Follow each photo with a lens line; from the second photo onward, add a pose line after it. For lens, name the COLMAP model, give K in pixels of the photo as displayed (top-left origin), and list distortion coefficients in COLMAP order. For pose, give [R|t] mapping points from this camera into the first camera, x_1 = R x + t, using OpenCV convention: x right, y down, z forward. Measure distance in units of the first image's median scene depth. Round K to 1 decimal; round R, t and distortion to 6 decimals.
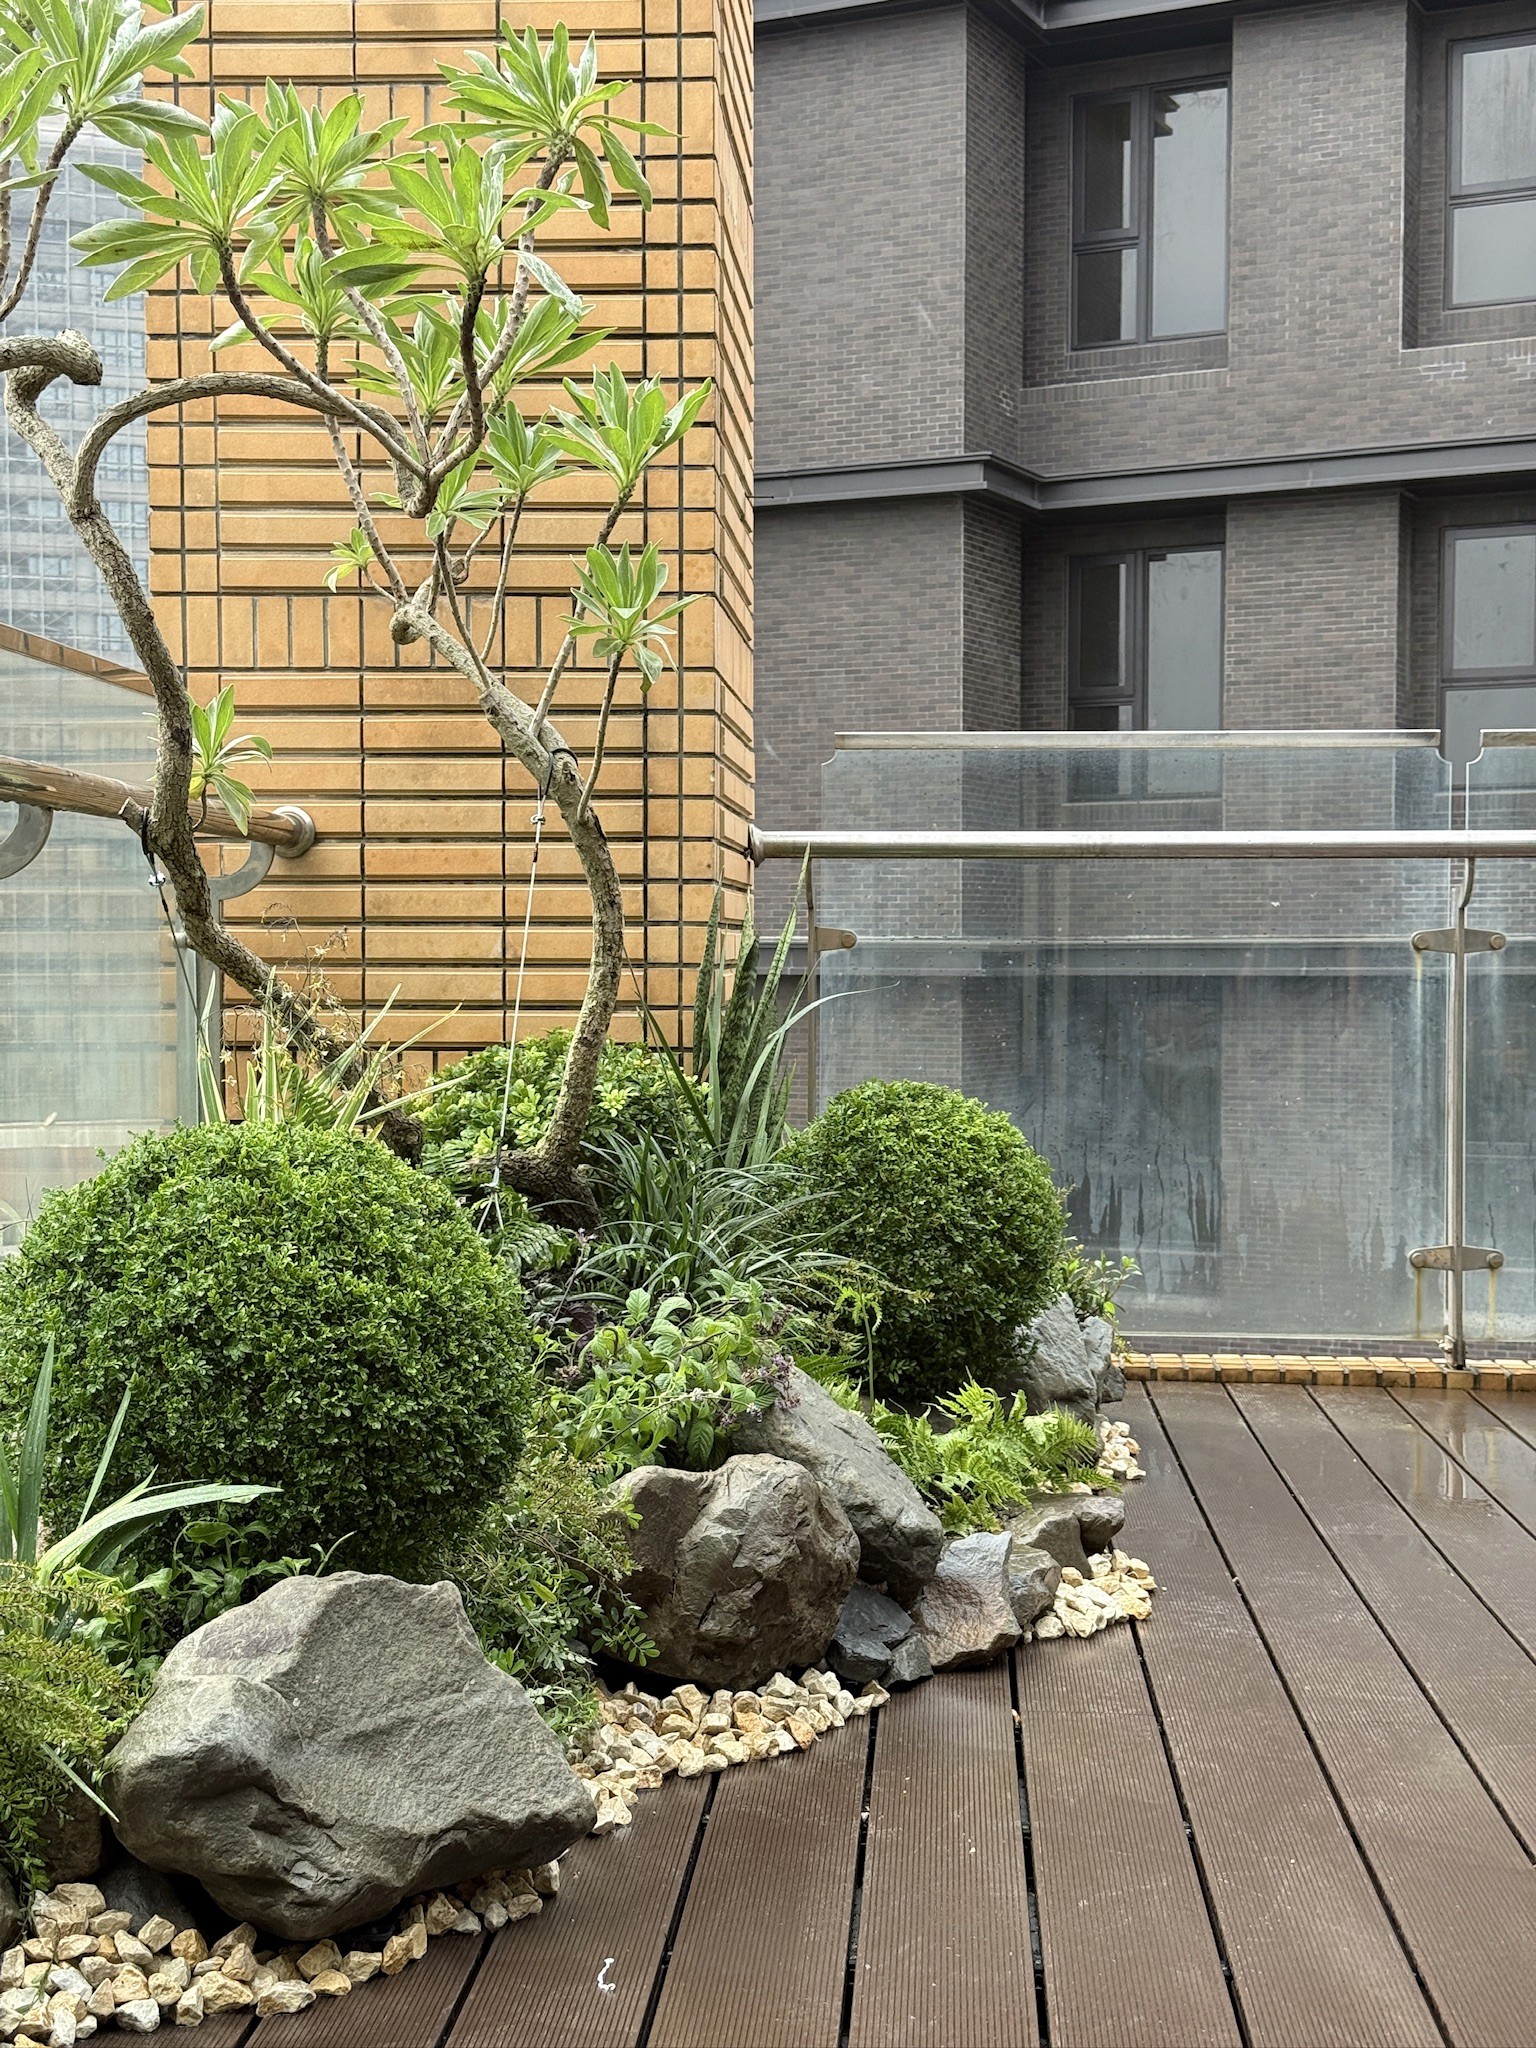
lens RADIAL K [[2798.2, 0, 781.2], [0, 2798.2, 1009.5], [0, 0, 1]] dist [0.153591, -0.189393]
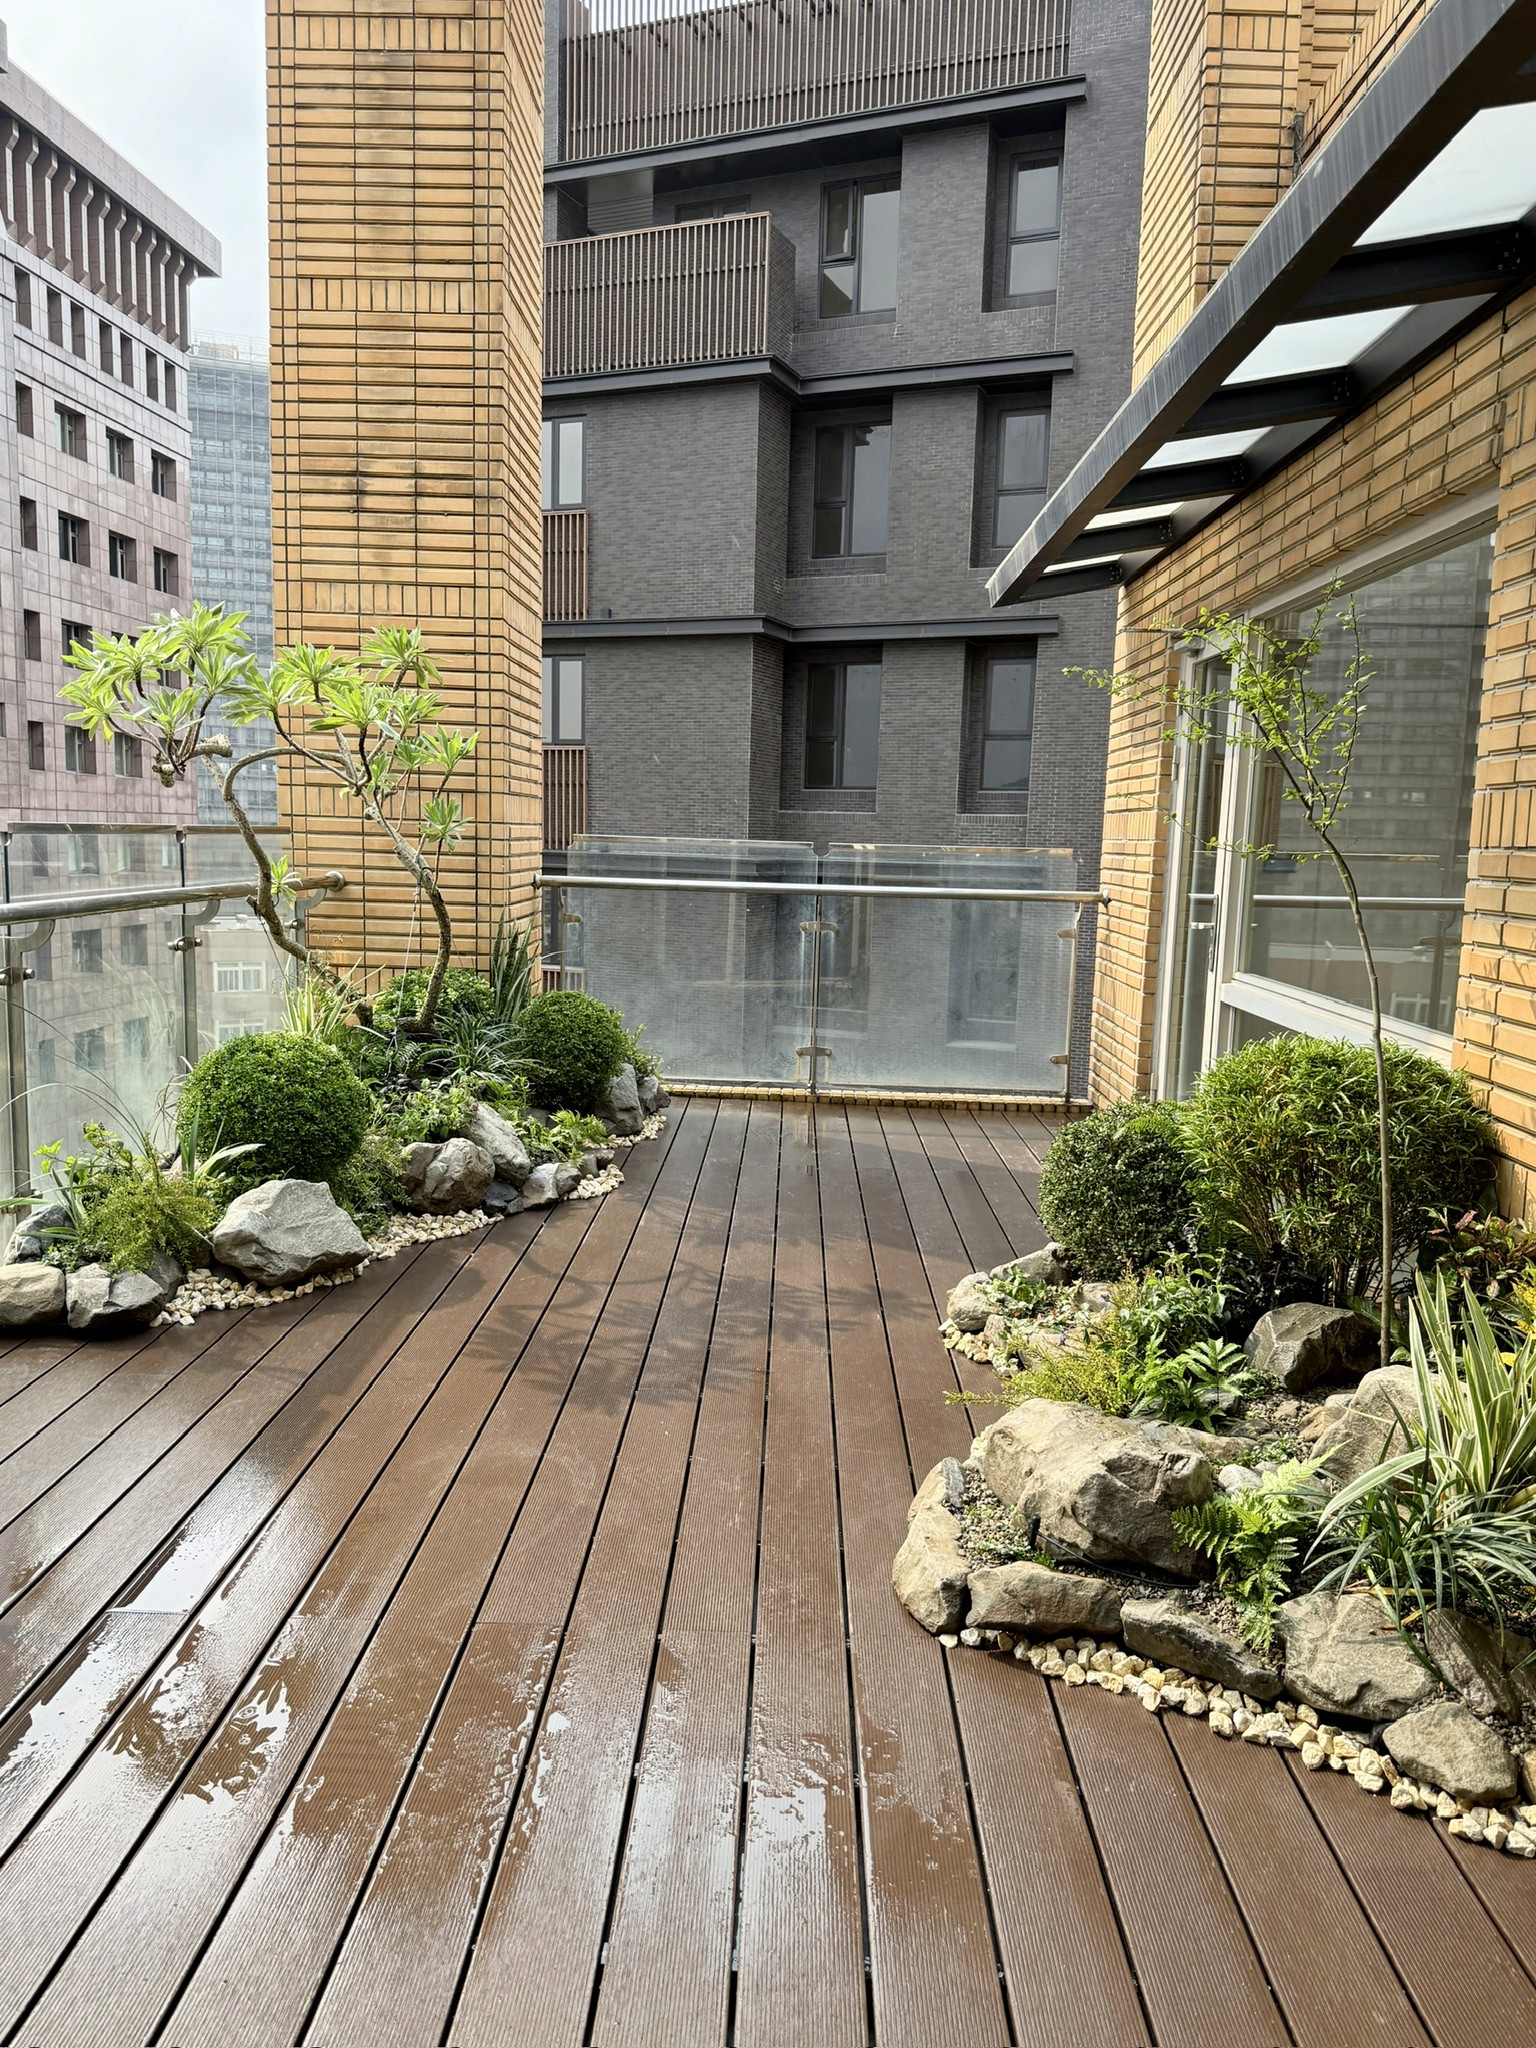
lens RADIAL K [[1459.8, 0, 759.6], [0, 1459.8, 1018.7], [0, 0, 1]] dist [0.175619, -0.318960]
pose [[0.998991, 0.023311, 0.038382, 0.224157], [-0.027222, 0.994126, 0.104746, -0.126229], [-0.035715, -0.105685, 0.993758, -0.493762]]
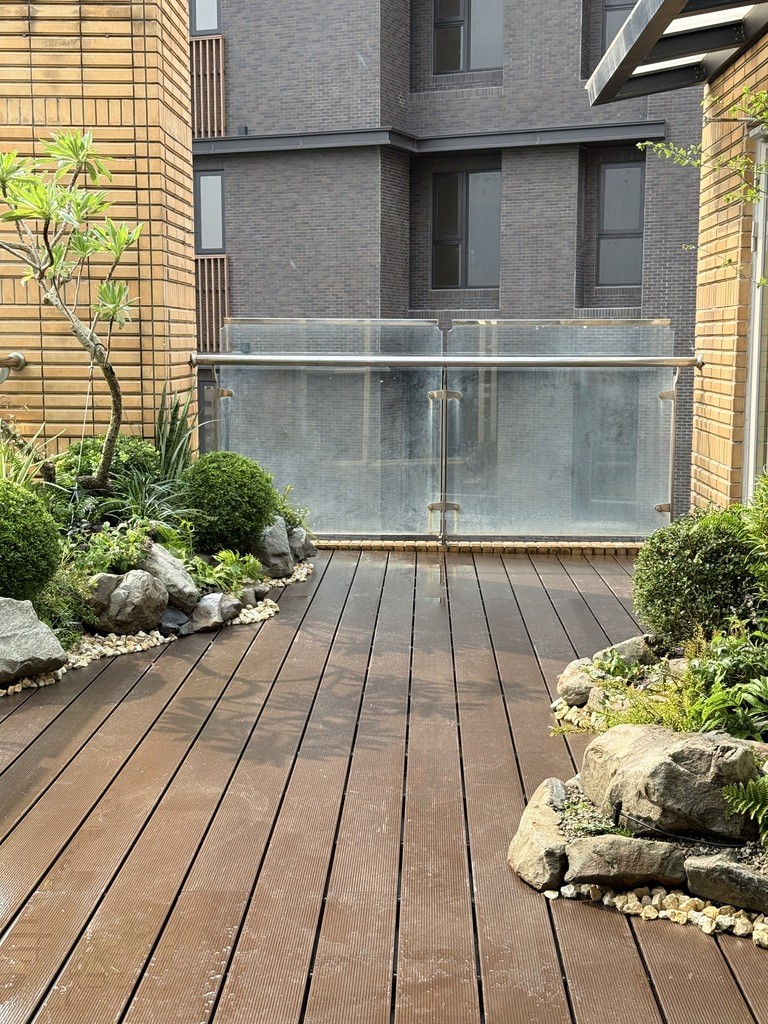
lens RADIAL K [[1399.1, 0, 390.6], [0, 1399.1, 504.8], [0, 0, 1]] dist [0.153591, -0.189393]
pose [[0.999406, -0.002396, 0.034390, 0.221265], [-0.000898, 0.995434, 0.095450, -0.078343], [-0.034461, -0.095424, 0.994840, -0.654051]]
